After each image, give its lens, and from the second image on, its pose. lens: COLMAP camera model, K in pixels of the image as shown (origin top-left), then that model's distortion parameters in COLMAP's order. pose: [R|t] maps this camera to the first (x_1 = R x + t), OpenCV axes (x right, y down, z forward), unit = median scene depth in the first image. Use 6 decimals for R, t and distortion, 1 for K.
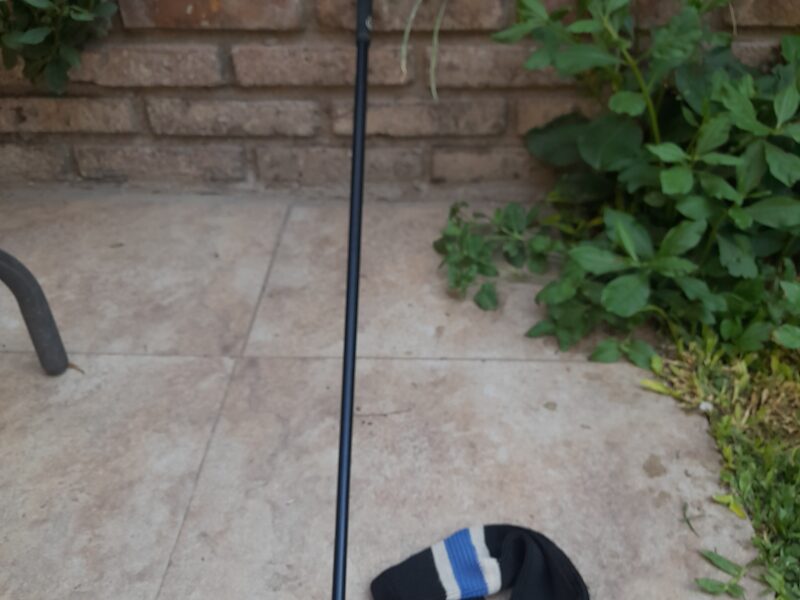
lens RADIAL K [[793.9, 0, 400.8], [0, 793.9, 294.7], [0, 0, 1]] dist [0.033031, 0.000000]
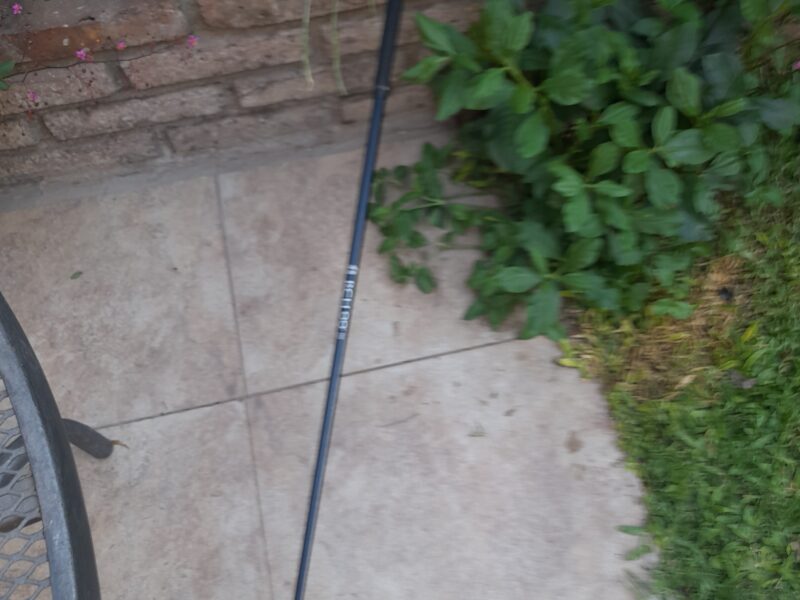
lens RADIAL K [[793.9, 0, 404.0], [0, 793.9, 273.1], [0, 0, 1]] dist [0.033031, 0.000000]
pose [[0.968522, -0.224145, 0.108279, -0.047376], [0.137281, 0.843803, 0.518797, -0.596101], [-0.207652, -0.487602, 0.848012, -0.002983]]
